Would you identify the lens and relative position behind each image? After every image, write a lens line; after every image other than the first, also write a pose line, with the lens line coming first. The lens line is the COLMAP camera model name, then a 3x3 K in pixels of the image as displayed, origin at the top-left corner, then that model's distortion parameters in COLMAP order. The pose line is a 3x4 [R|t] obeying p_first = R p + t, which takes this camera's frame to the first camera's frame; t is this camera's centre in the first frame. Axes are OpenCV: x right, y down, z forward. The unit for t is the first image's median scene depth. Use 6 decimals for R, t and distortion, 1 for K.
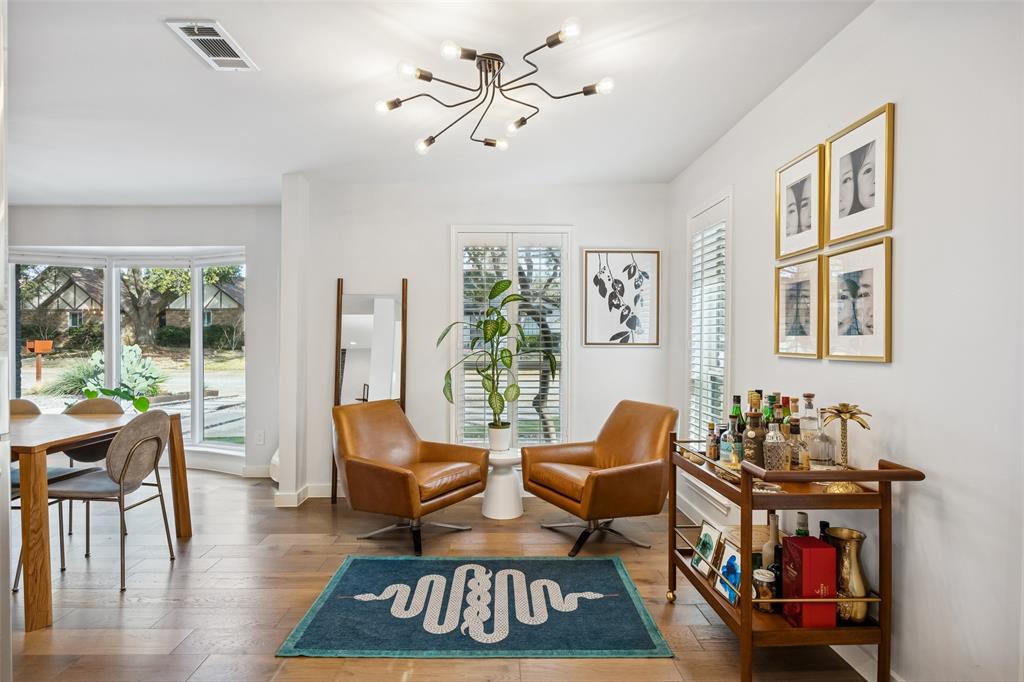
lens RADIAL K [[506.6, 0, 512.0], [0, 506.6, 341.0], [0, 0, 1]] dist [-0.000659, -0.009310]
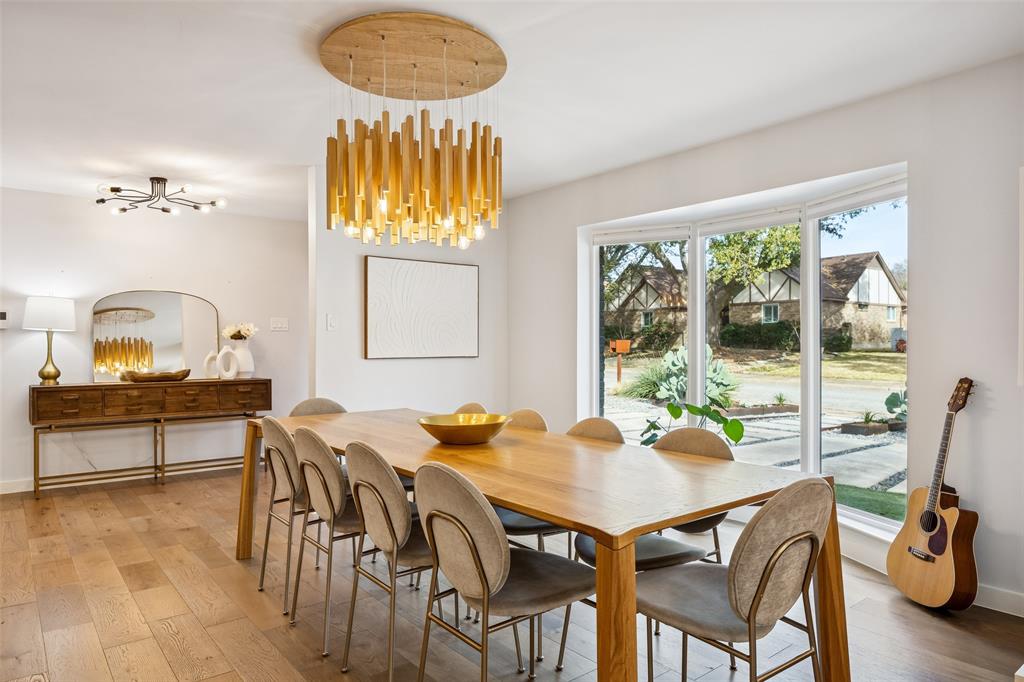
lens RADIAL K [[652.8, 0, 512.0], [0, 652.8, 341.0], [0, 0, 1]] dist [-0.002287, -0.000329]
pose [[0.607935, -0.001027, -0.793986, -0.076288], [0.001224, 0.999999, -0.000356, 0.001560], [0.793986, -0.000755, 0.607936, 0.079518]]
